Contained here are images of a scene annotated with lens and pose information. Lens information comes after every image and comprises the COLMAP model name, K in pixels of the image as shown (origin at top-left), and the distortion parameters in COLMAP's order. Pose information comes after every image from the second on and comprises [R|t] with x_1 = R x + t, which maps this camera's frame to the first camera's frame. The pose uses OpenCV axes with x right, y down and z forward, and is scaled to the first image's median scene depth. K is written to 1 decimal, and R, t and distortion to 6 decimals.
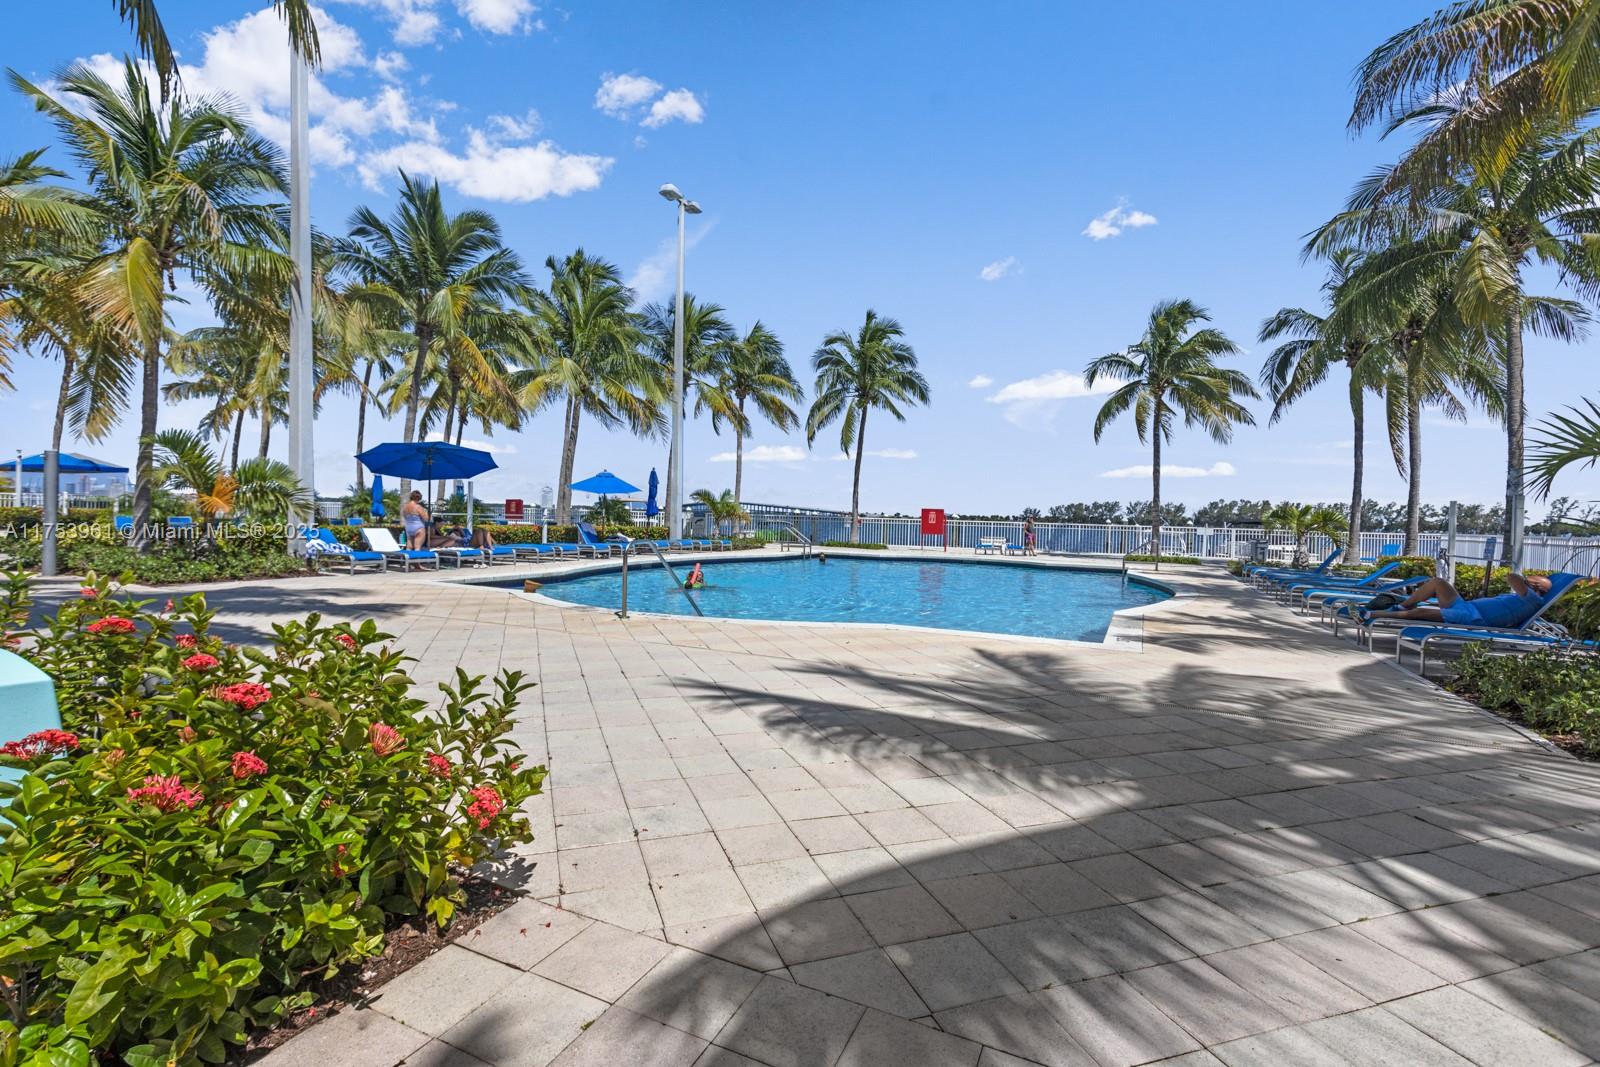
lens RADIAL K [[761.7, 0, 777.1], [0, 761.7, 524.4], [0, 0, 1]] dist [0.002327, 0.001515]
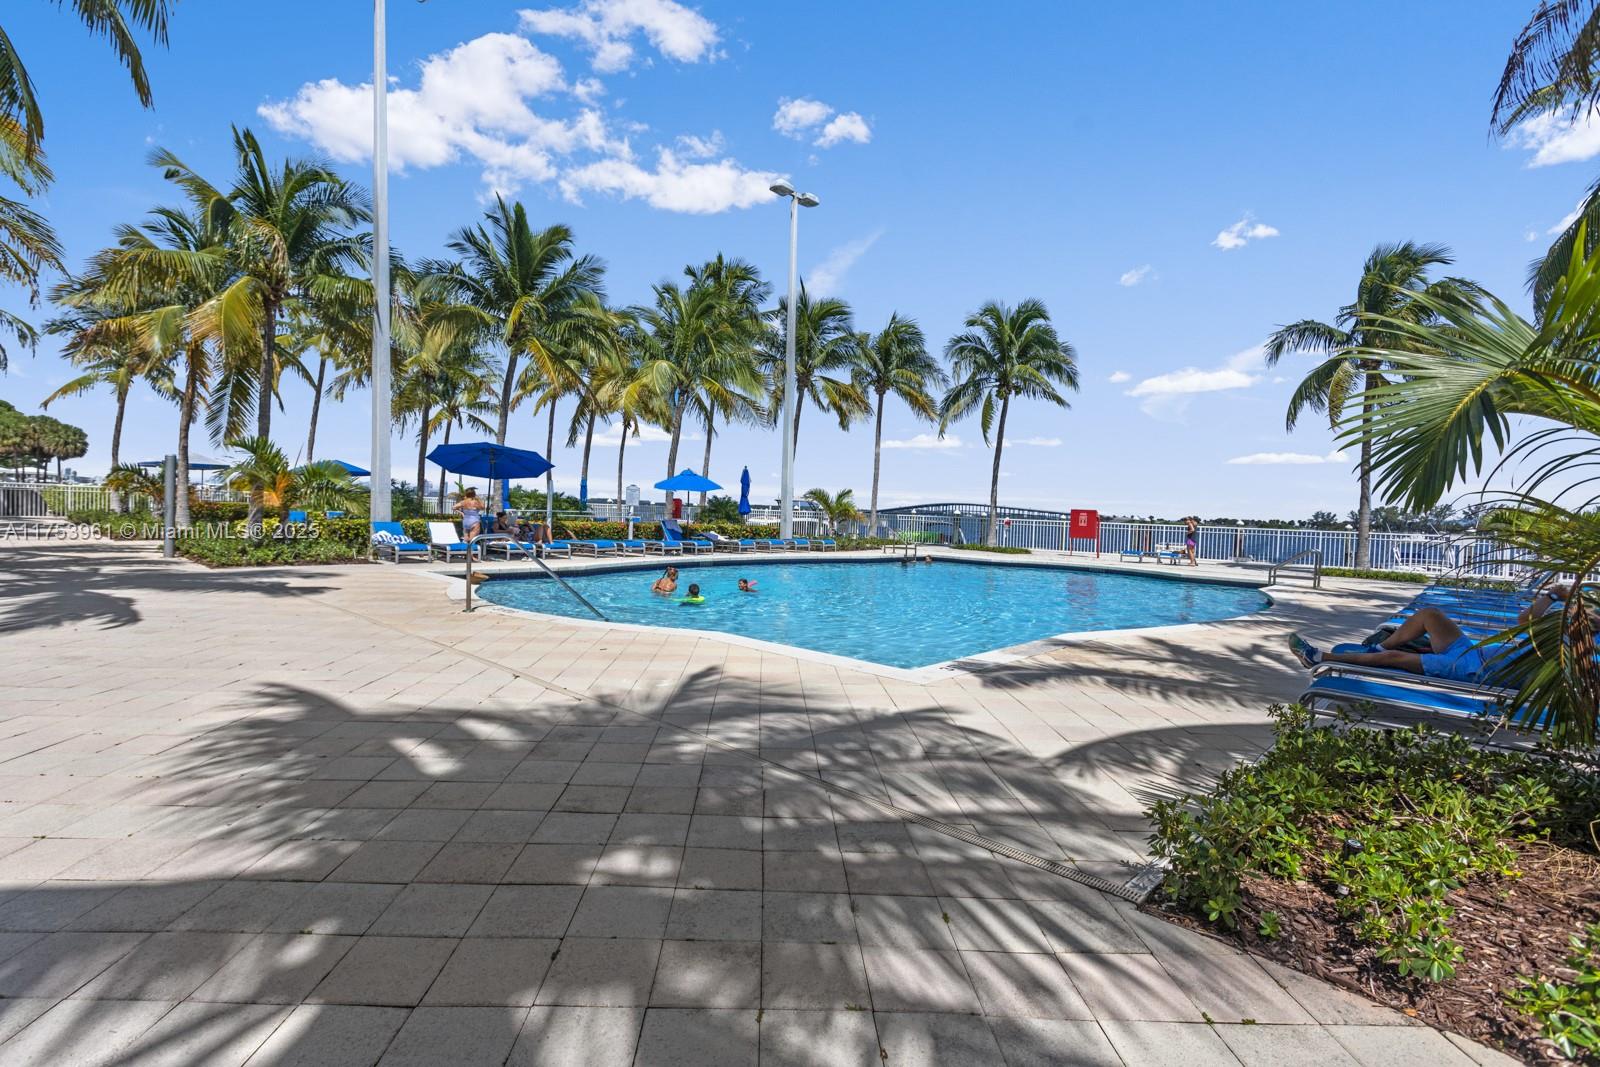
lens RADIAL K [[761.7, 0, 777.1], [0, 761.7, 524.4], [0, 0, 1]] dist [0.002327, 0.001515]
pose [[0.953535, 0.010406, -0.301104, 0.144517], [-0.010959, 0.999940, -0.000147, 0.001272], [0.301084, 0.003440, 0.953591, 0.052720]]
